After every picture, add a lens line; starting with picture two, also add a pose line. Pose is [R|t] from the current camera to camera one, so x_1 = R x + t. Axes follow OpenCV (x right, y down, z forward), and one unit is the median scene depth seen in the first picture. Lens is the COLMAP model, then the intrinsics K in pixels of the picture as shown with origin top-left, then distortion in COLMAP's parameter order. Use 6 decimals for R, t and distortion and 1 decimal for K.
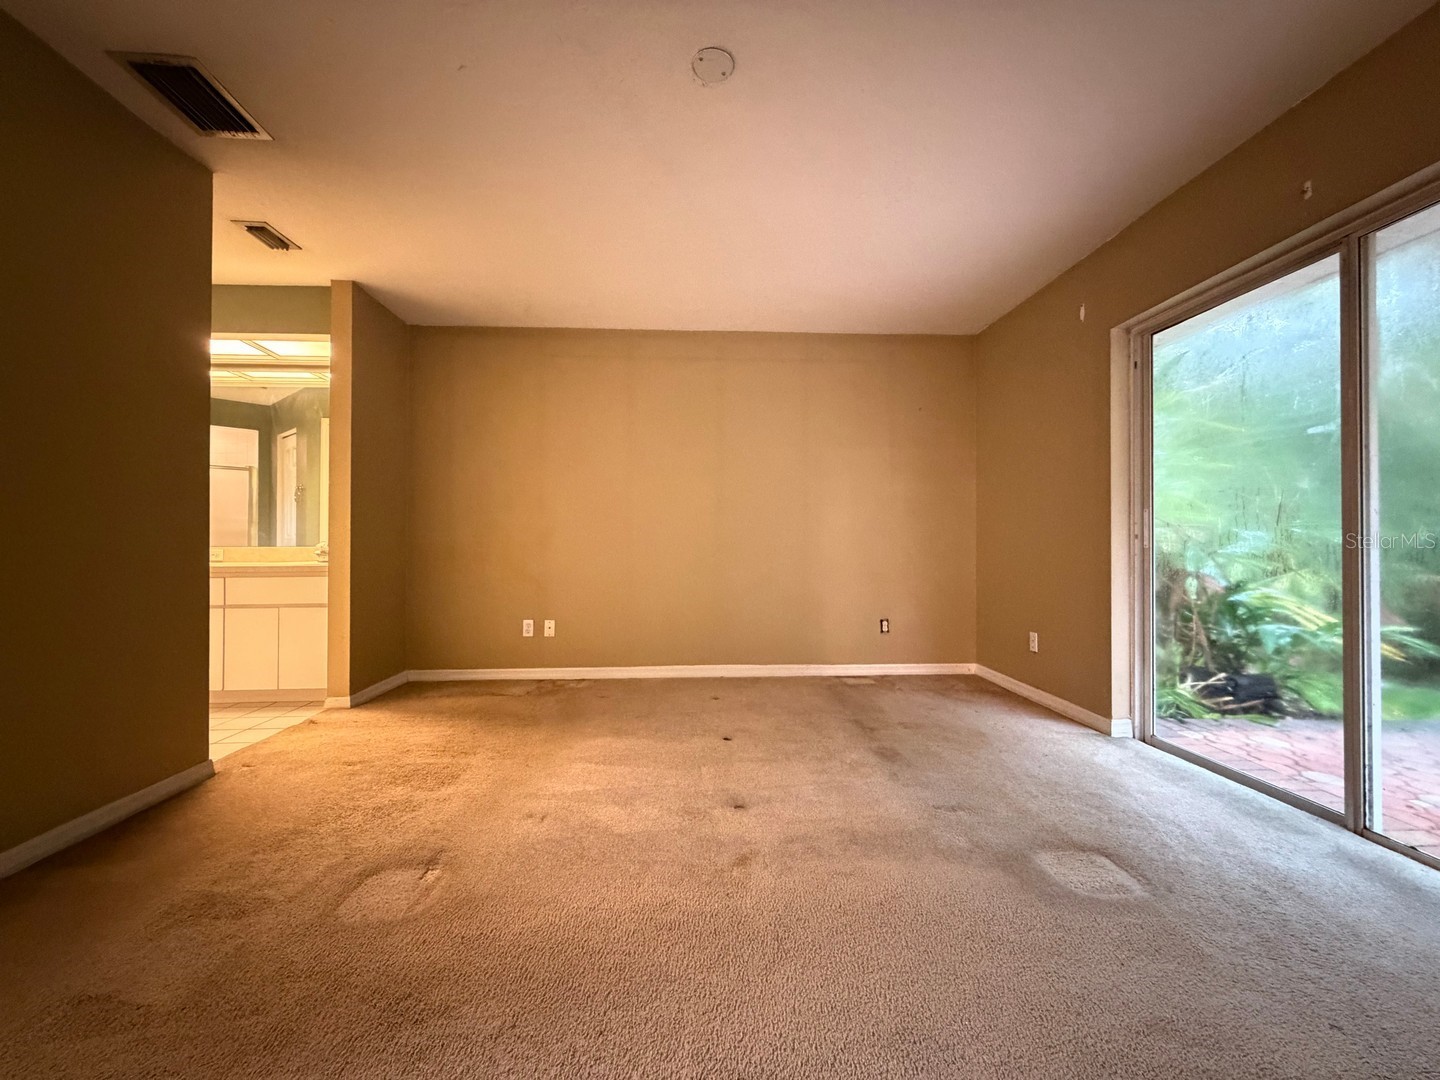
lens RADIAL K [[575.2, 0, 722.3], [0, 575.2, 540.9], [0, 0, 1]] dist [-0.000626, -0.000143]
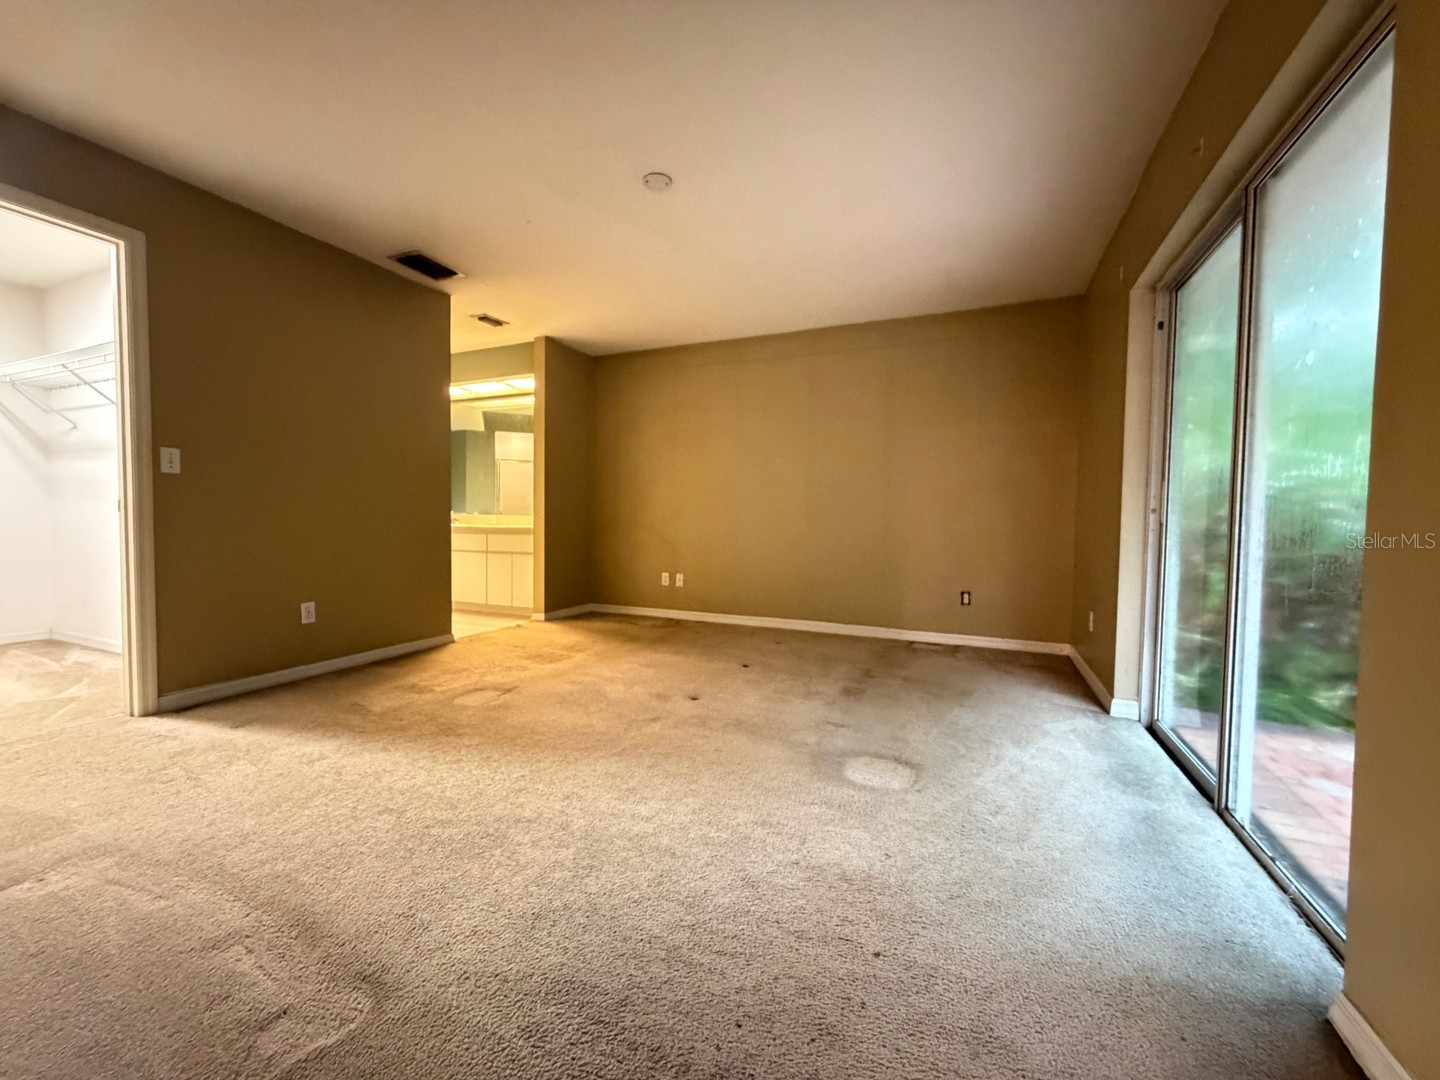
lens RADIAL K [[575.2, 0, 714.4], [0, 575.2, 540.4], [0, 0, 1]] dist [-0.000626, -0.000143]
pose [[0.890662, 0.028485, -0.453773, 0.509589], [-0.009241, 0.998964, 0.044569, 0.005599], [0.454573, -0.035503, 0.890002, -0.164027]]
